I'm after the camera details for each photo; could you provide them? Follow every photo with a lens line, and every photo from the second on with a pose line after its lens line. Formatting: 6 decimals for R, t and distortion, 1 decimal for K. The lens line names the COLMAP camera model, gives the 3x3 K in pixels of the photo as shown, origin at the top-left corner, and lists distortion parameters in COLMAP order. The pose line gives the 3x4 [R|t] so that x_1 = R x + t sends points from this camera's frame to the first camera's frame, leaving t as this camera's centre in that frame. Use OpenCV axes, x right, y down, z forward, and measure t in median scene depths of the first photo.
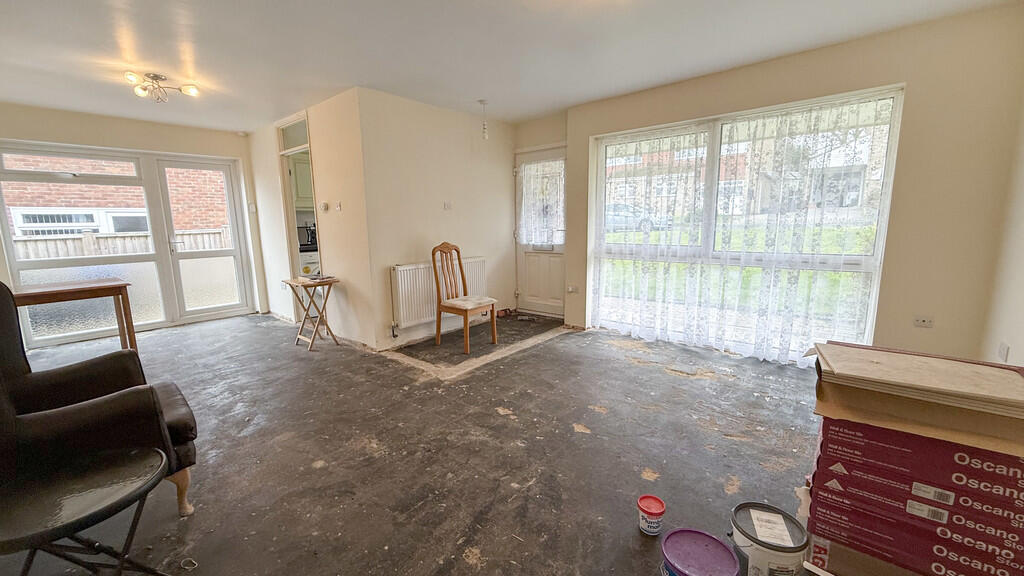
lens RADIAL K [[408.5, 0, 508.6], [0, 408.5, 288.4], [0, 0, 1]] dist [-0.003946, 0.000988]
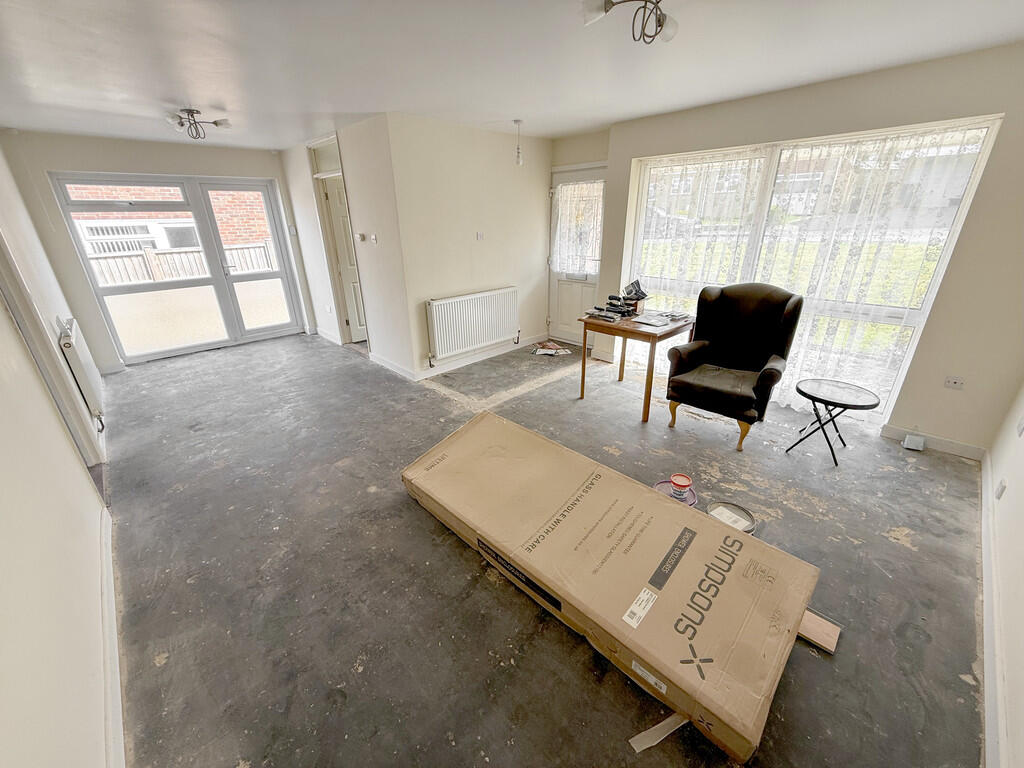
lens RADIAL K [[407.8, 0, 506.8], [0, 407.8, 386.1], [0, 0, 1]] dist [-0.002400, -0.000137]
pose [[0.995277, 0.036663, -0.089881, 0.019497], [-0.014874, 0.972597, 0.232020, -0.088568], [0.095925, -0.229588, 0.968549, -0.042429]]
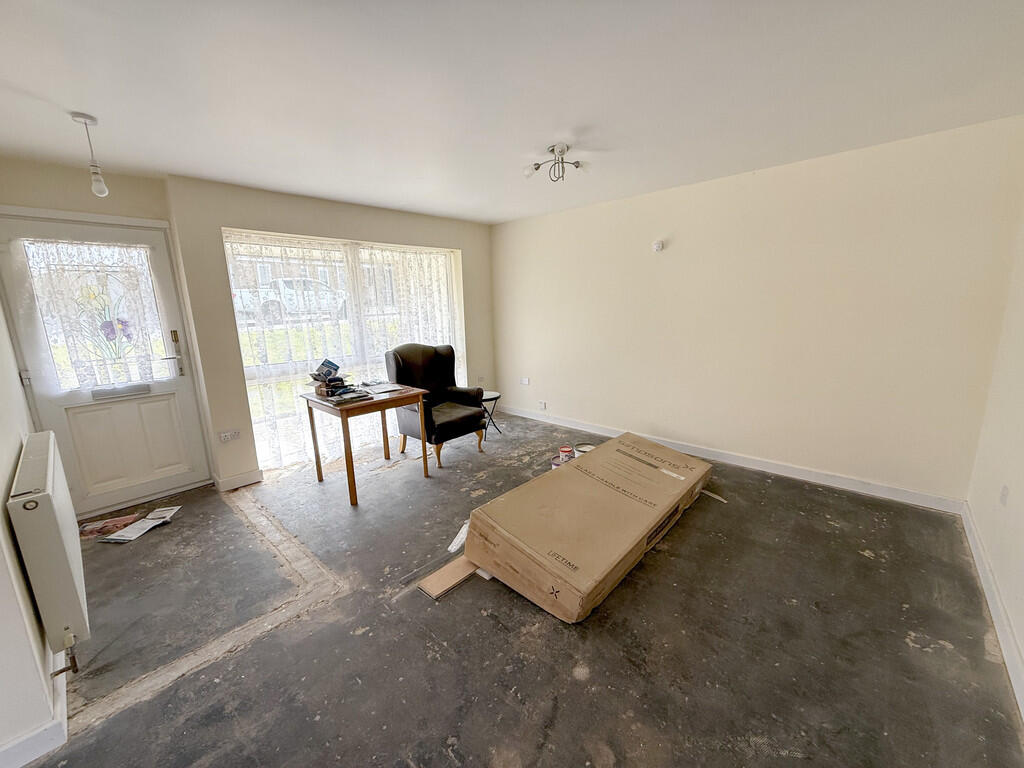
lens RADIAL K [[407.8, 0, 509.2], [0, 407.8, 386.5], [0, 0, 1]] dist [-0.002400, -0.000137]
pose [[0.028281, -0.182202, 0.982854, -0.617277], [0.190452, 0.966218, 0.173638, -0.134370], [-0.981289, 0.182276, 0.062026, 0.543909]]
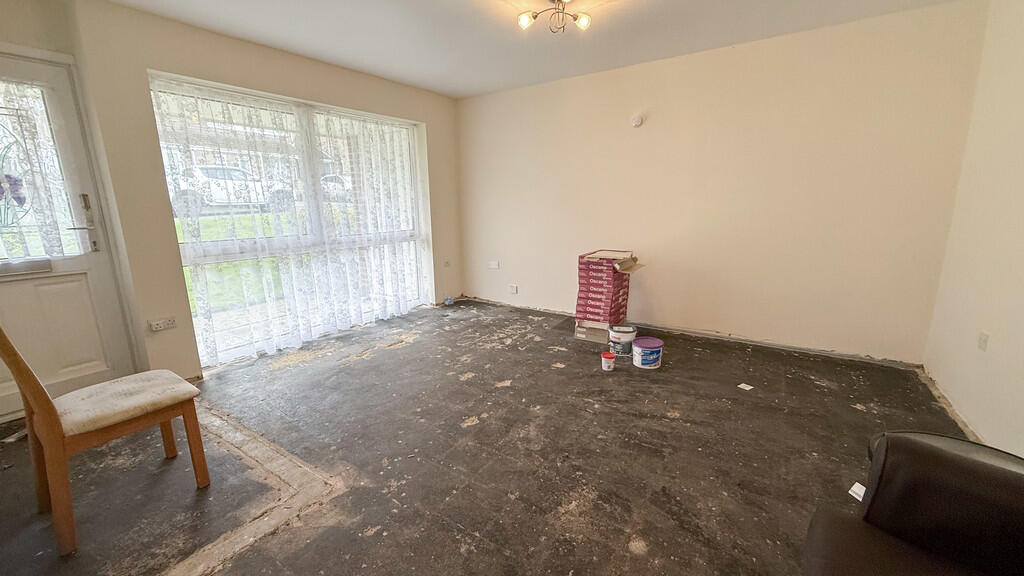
lens RADIAL K [[408.5, 0, 509.8], [0, 408.5, 288.8], [0, 0, 1]] dist [-0.003946, 0.000988]
pose [[-0.125553, -0.186706, 0.974360, -0.567659], [0.181440, 0.961245, 0.207573, -0.094885], [-0.975354, 0.202850, -0.086811, 0.651754]]
